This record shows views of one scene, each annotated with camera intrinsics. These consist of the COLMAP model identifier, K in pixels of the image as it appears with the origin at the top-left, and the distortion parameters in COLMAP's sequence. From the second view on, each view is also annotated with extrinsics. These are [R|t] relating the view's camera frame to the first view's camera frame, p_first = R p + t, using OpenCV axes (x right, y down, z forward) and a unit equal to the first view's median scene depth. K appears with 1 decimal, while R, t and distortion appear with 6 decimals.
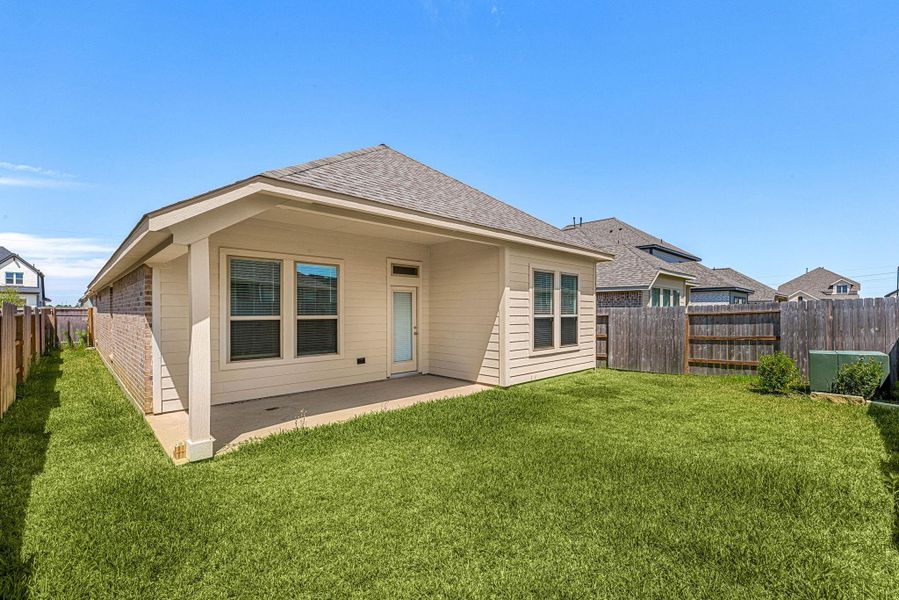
lens RADIAL K [[389.8, 0, 455.4], [0, 389.8, 312.9], [0, 0, 1]] dist [0.000566, -0.000010]
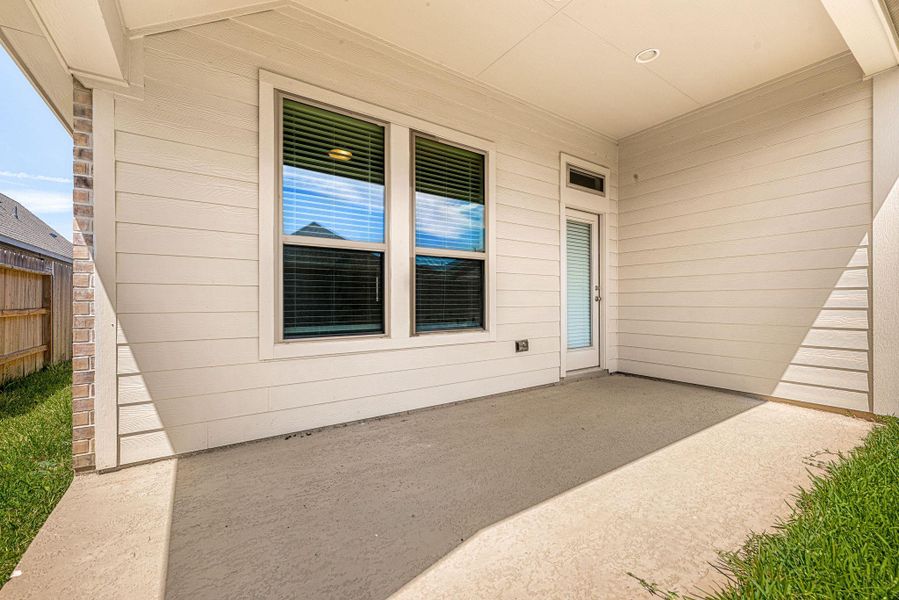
lens RADIAL K [[359.1, 0, 419.3], [0, 359.1, 301.4], [0, 0, 1]] dist [-0.000112, -0.000055]
pose [[0.976258, -0.003692, -0.216579, -0.238830], [0.002343, 0.999976, -0.006483, 0.059396], [0.216597, 0.005821, 0.976244, 0.447494]]
